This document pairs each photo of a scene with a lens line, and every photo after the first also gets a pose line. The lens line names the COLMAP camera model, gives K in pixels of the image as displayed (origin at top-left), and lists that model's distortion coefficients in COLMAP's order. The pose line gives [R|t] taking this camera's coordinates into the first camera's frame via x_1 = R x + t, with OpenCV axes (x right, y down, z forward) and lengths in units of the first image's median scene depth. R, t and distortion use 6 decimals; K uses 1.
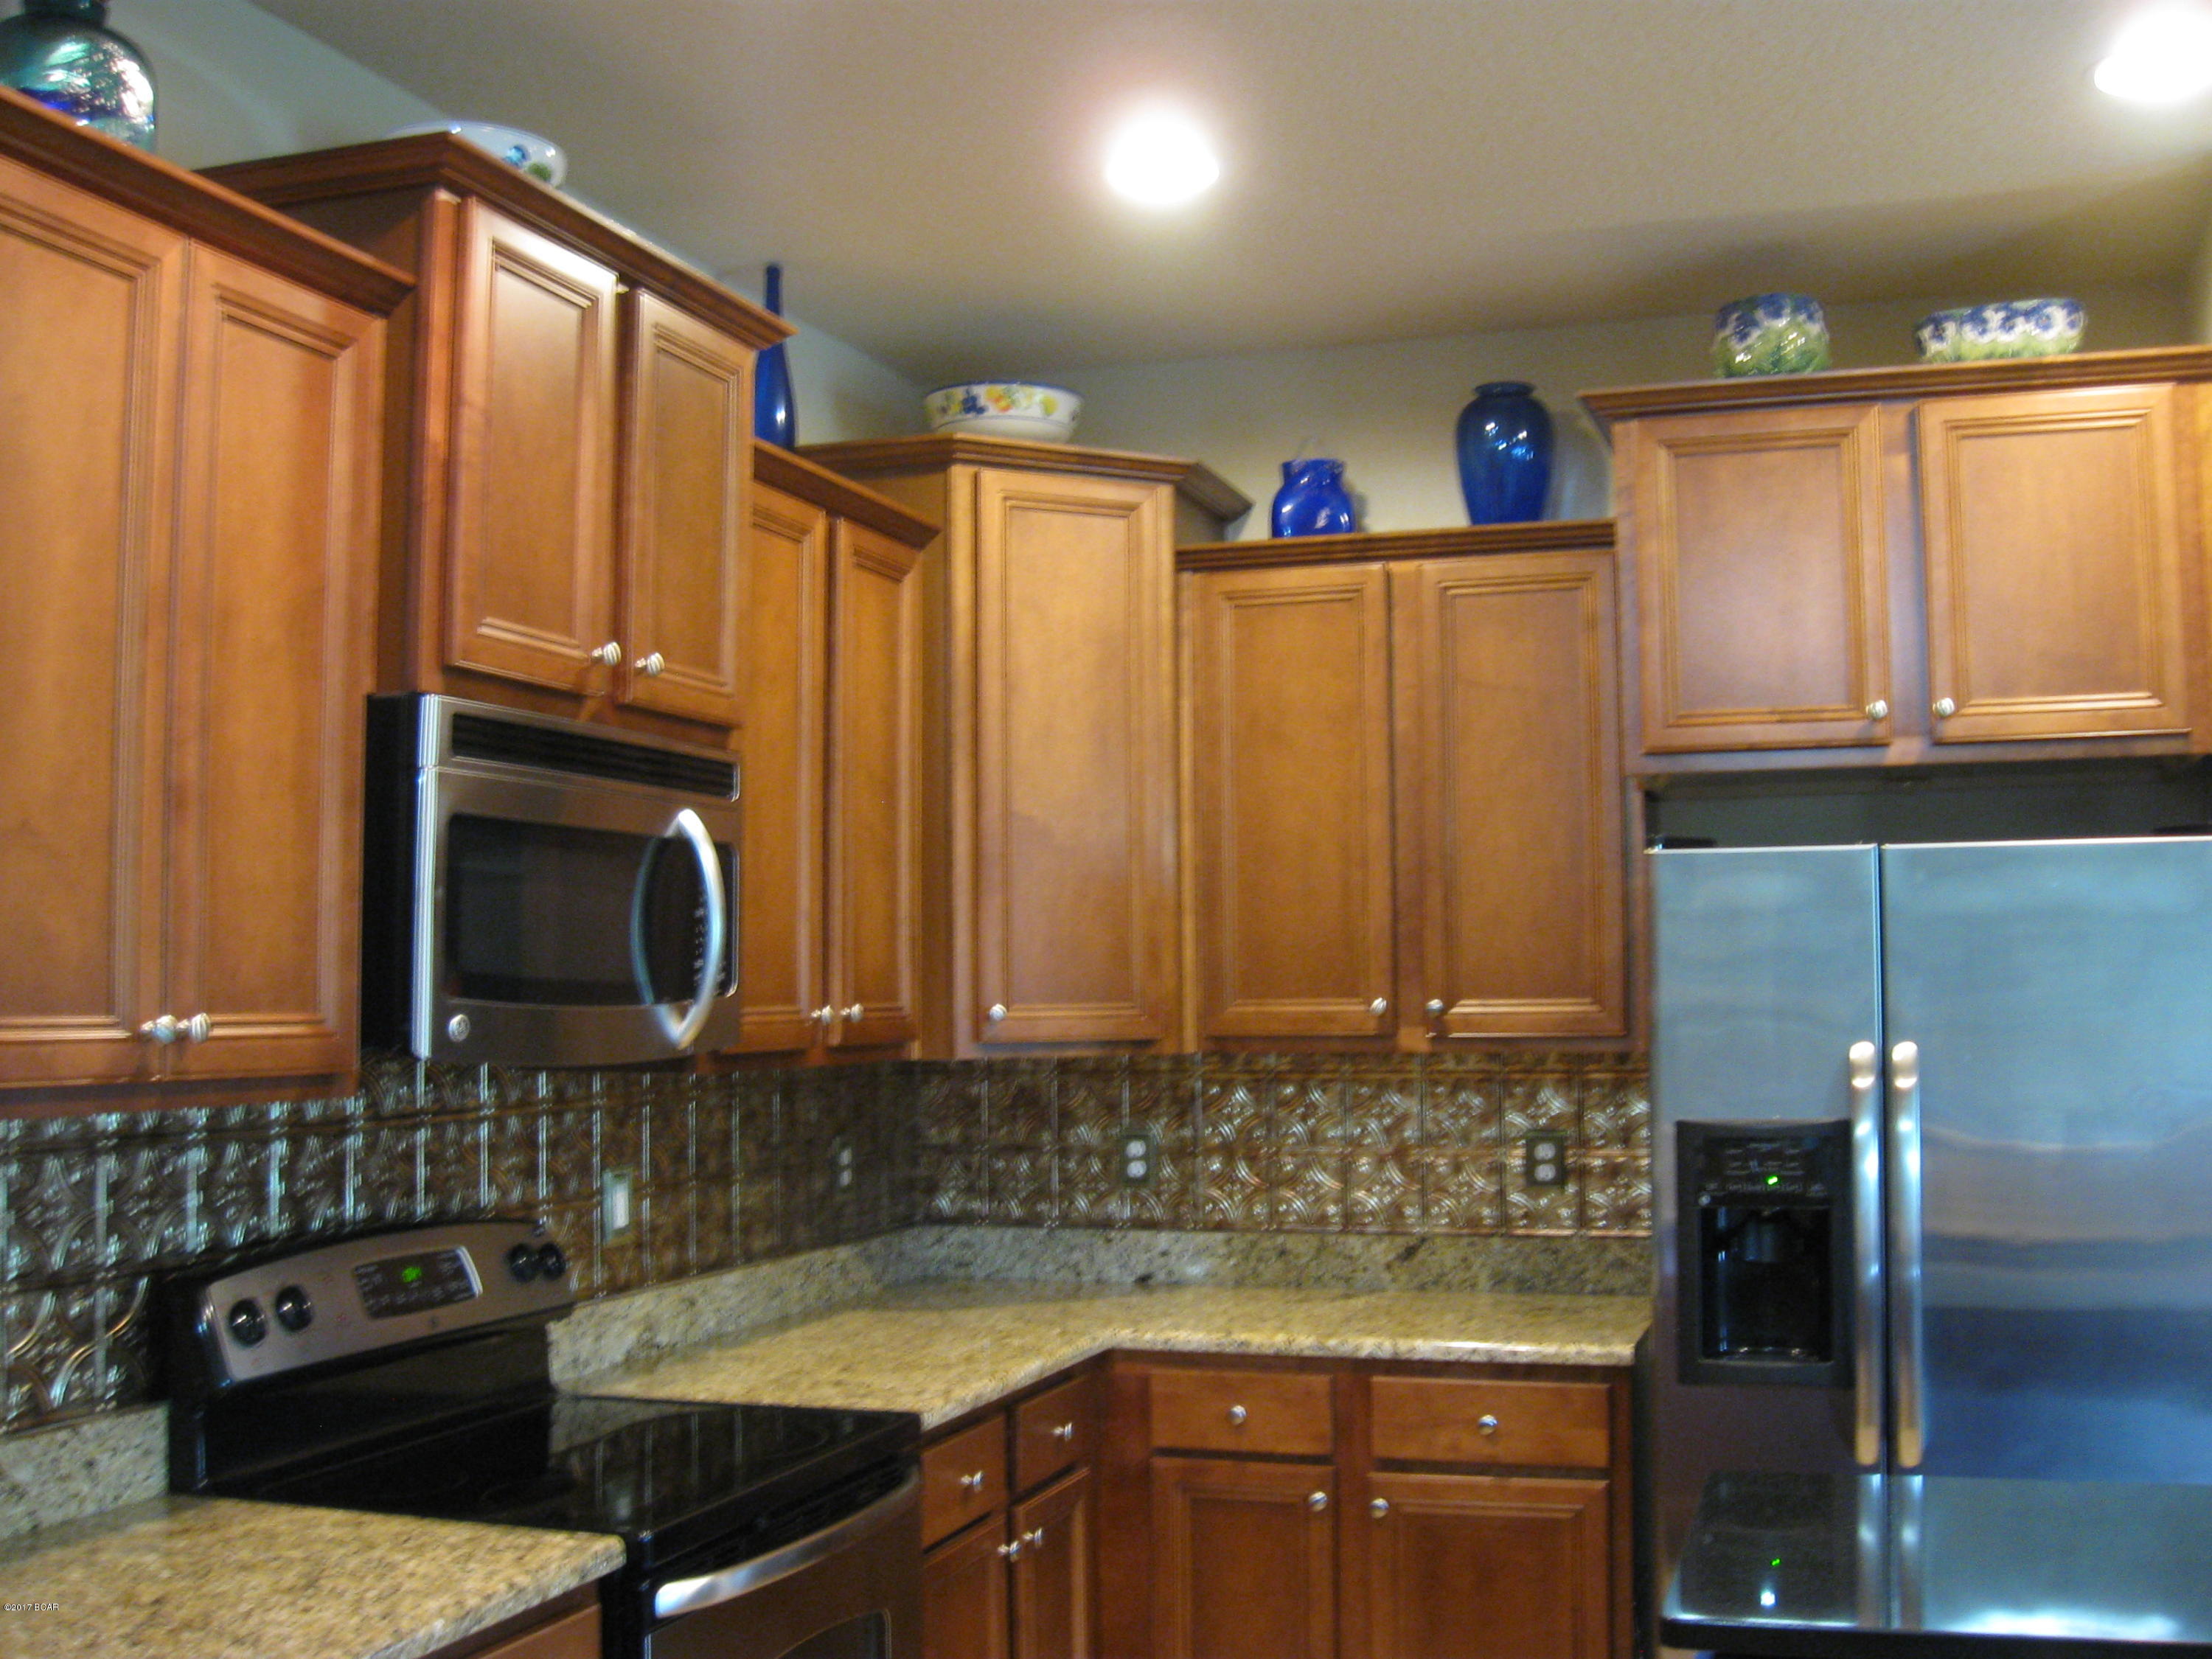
lens RADIAL K [[2287.8, 0, 1183.4], [0, 2287.8, 834.7], [0, 0, 1]] dist [-0.203530, 0.303258]
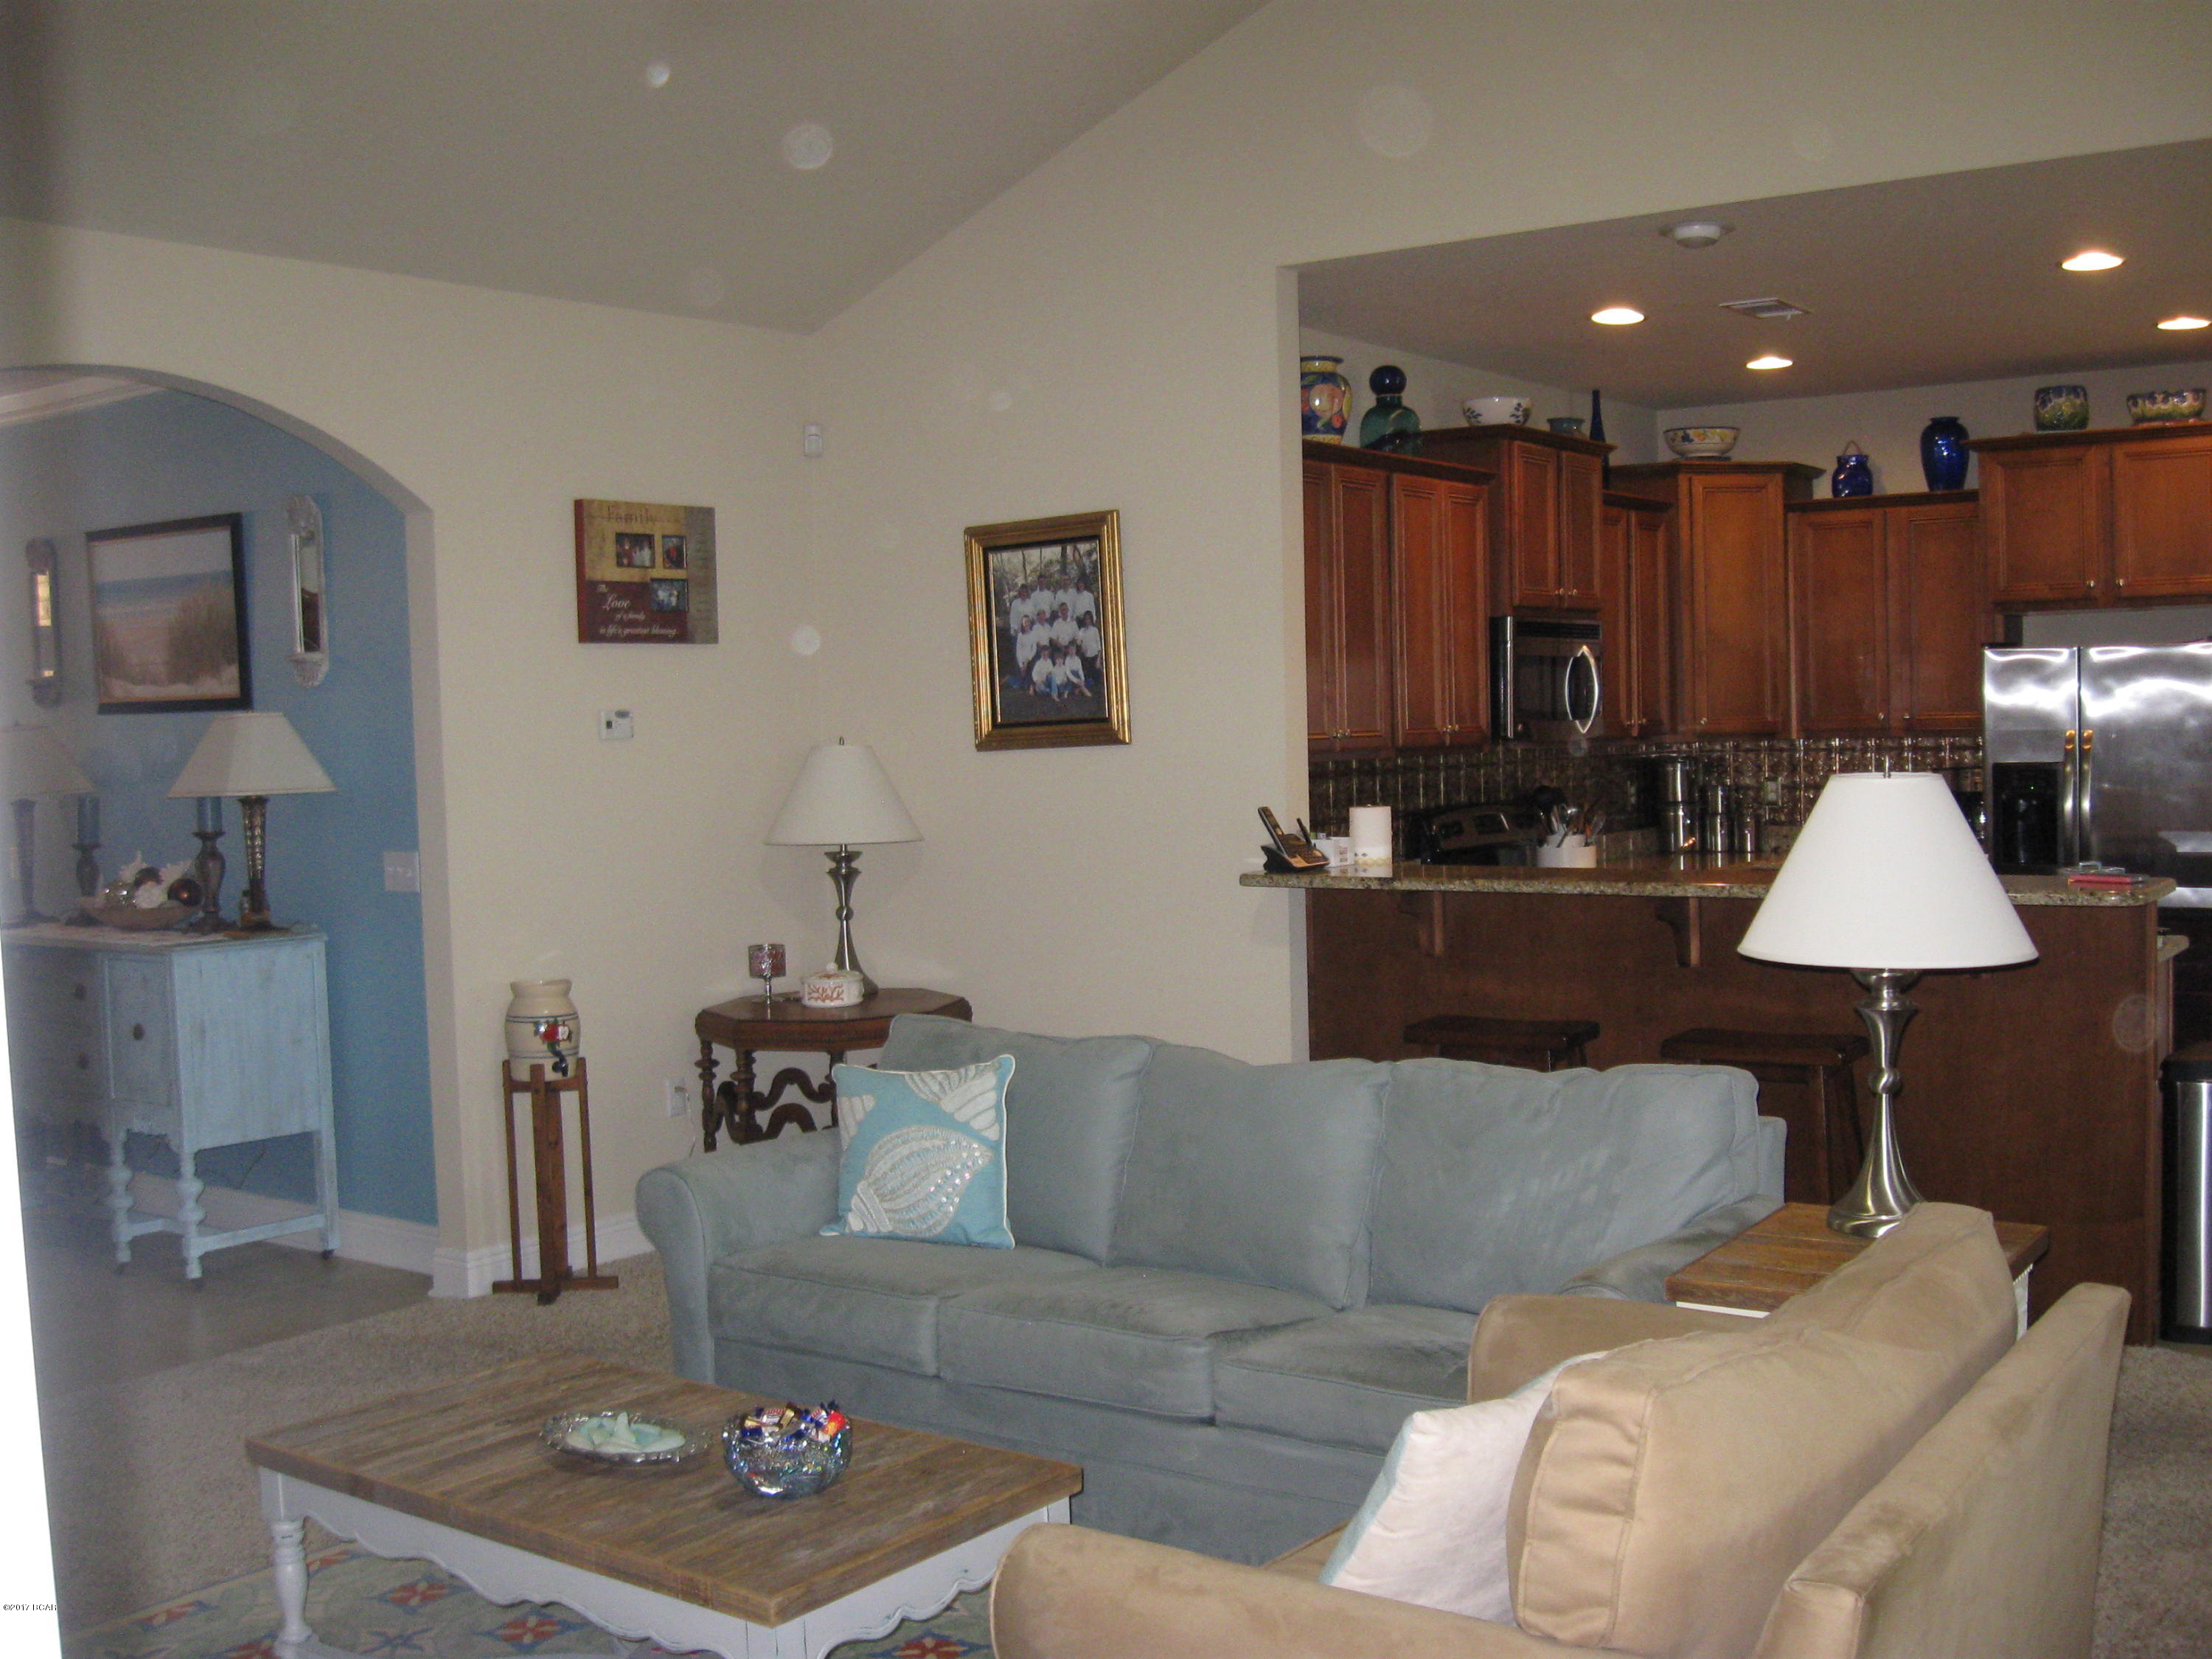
lens RADIAL K [[2287.8, 0, 1183.4], [0, 2287.8, 834.7], [0, 0, 1]] dist [-0.203530, 0.303258]
pose [[0.952632, -0.002171, -0.304118, 0.111839], [0.038174, 0.992919, 0.112491, -0.085759], [0.301721, -0.118772, 0.945969, -1.332001]]
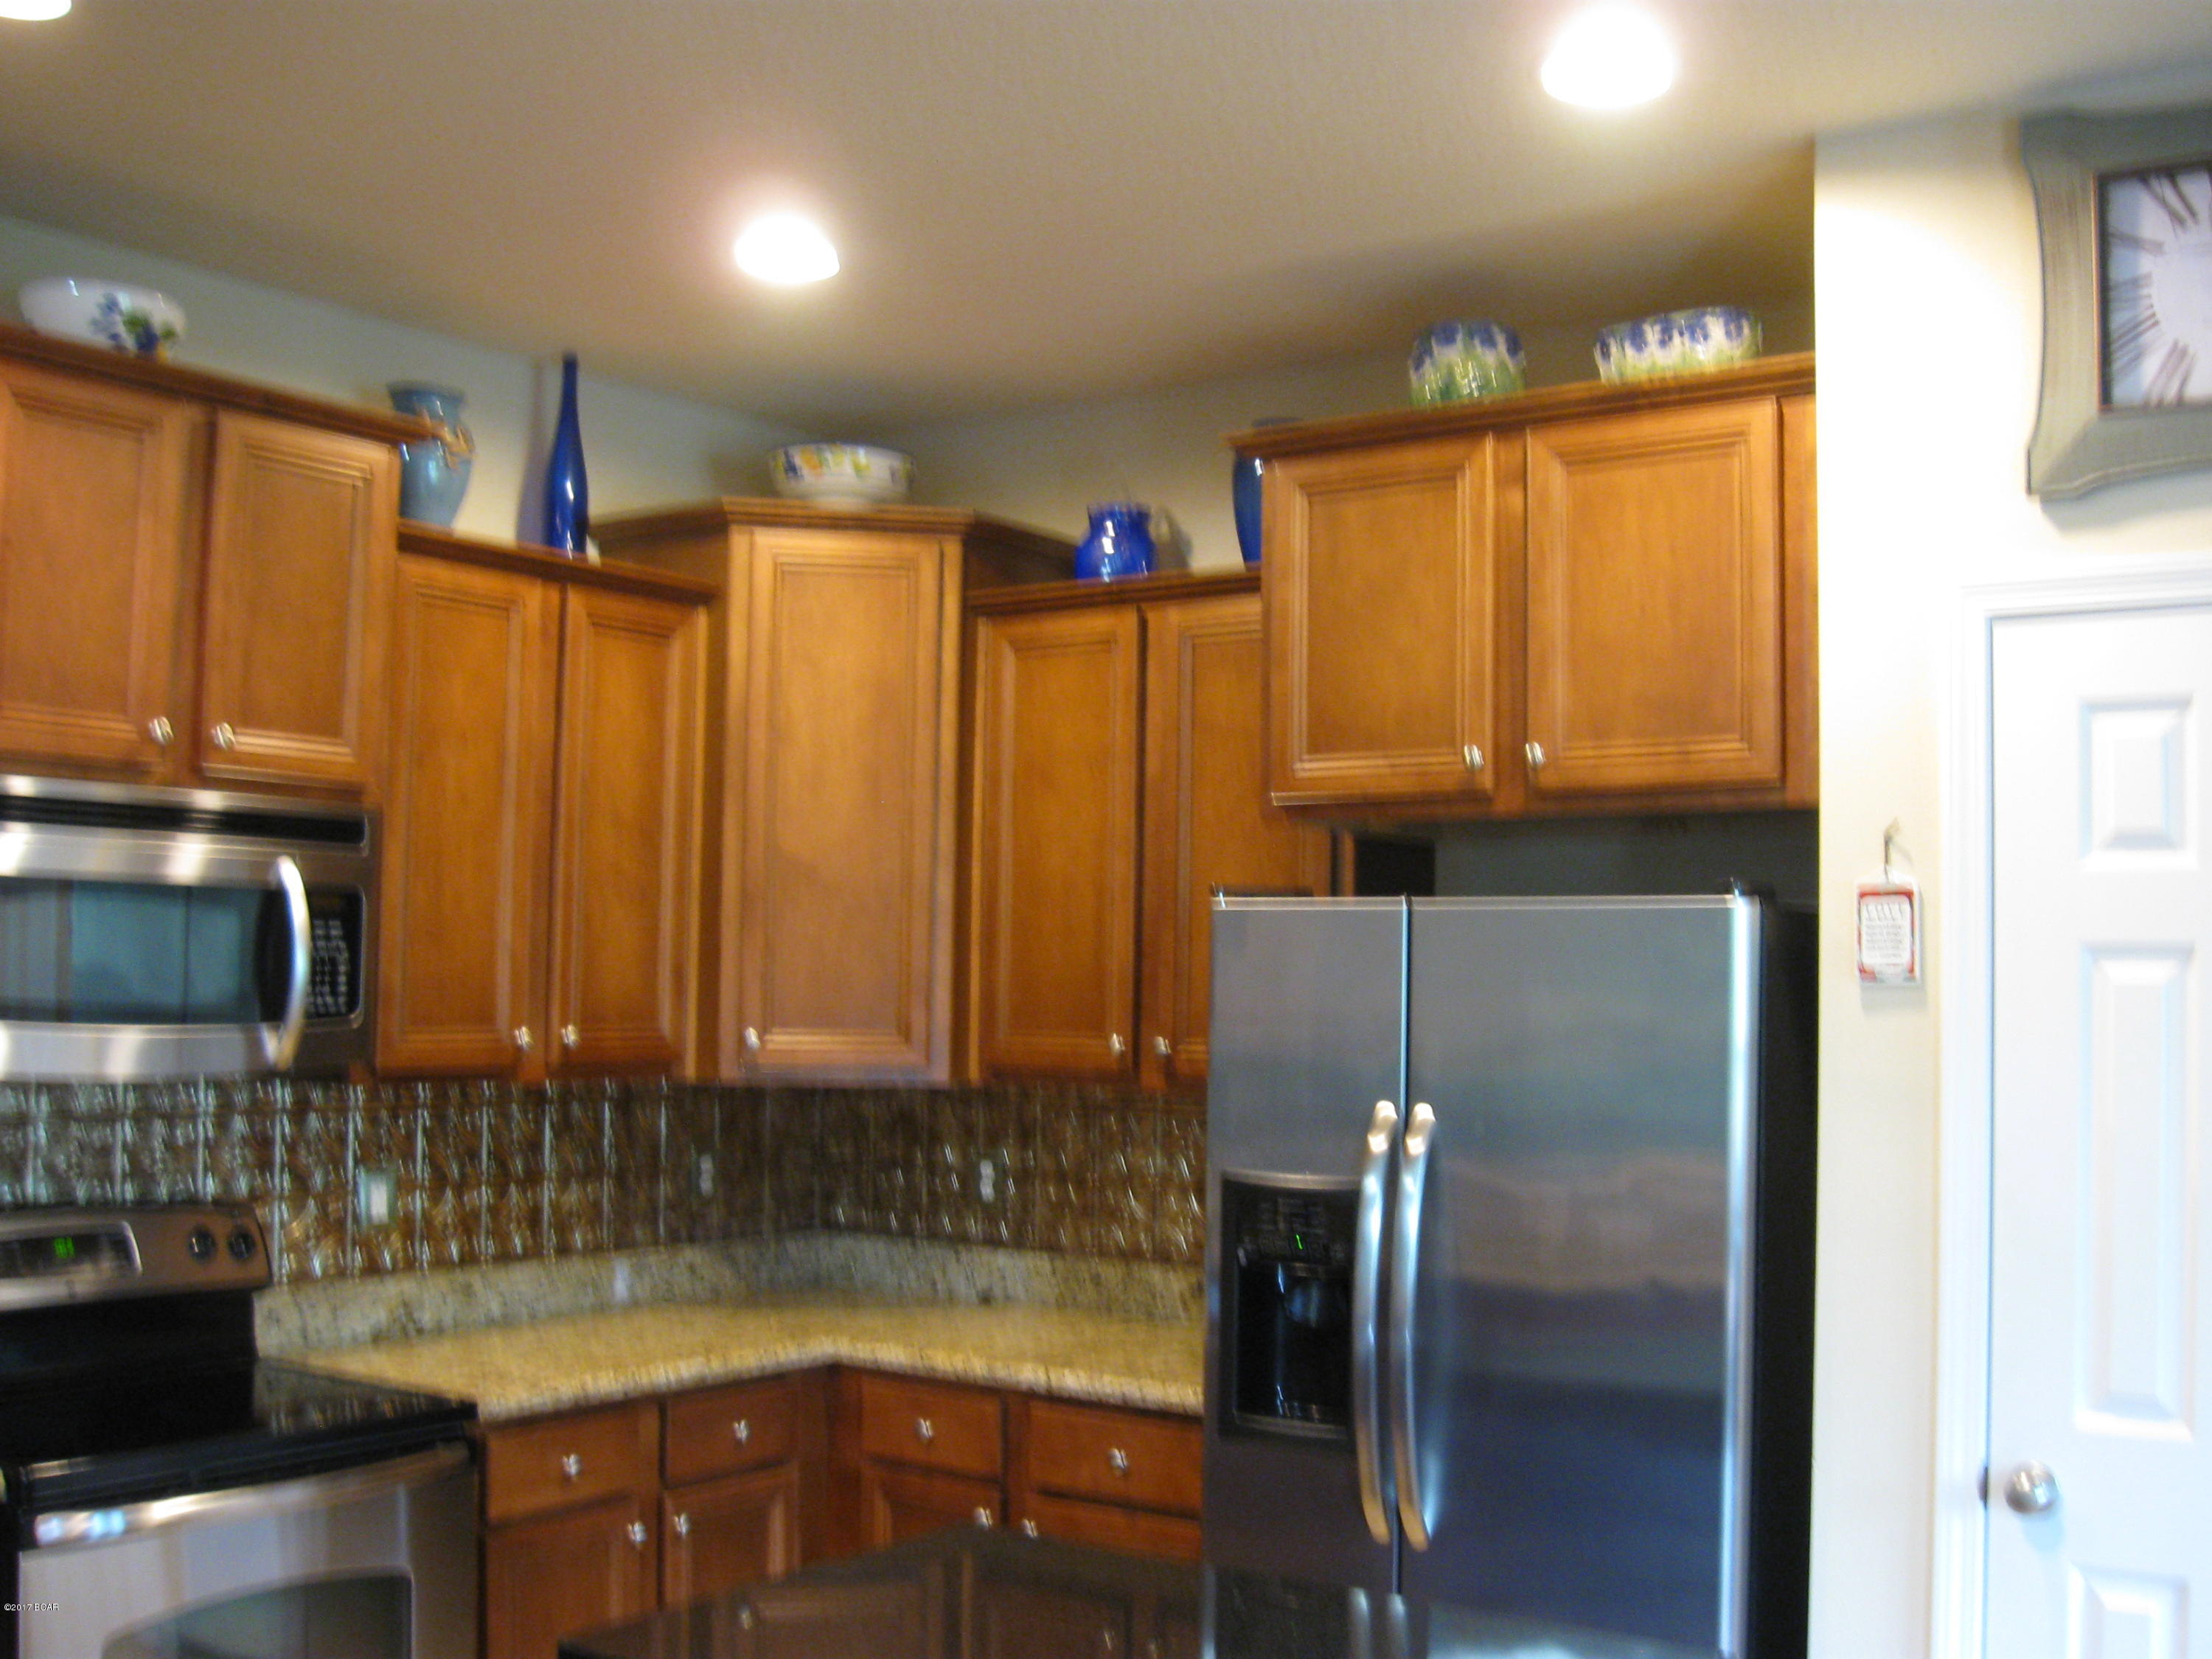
lens RADIAL K [[2287.8, 0, 1183.4], [0, 2287.8, 834.7], [0, 0, 1]] dist [-0.203530, 0.303258]
pose [[0.958317, 0.002749, -0.285693, 0.437958], [-0.002932, 0.999996, -0.000213, -0.019484], [0.285692, 0.001042, 0.958321, 0.031471]]
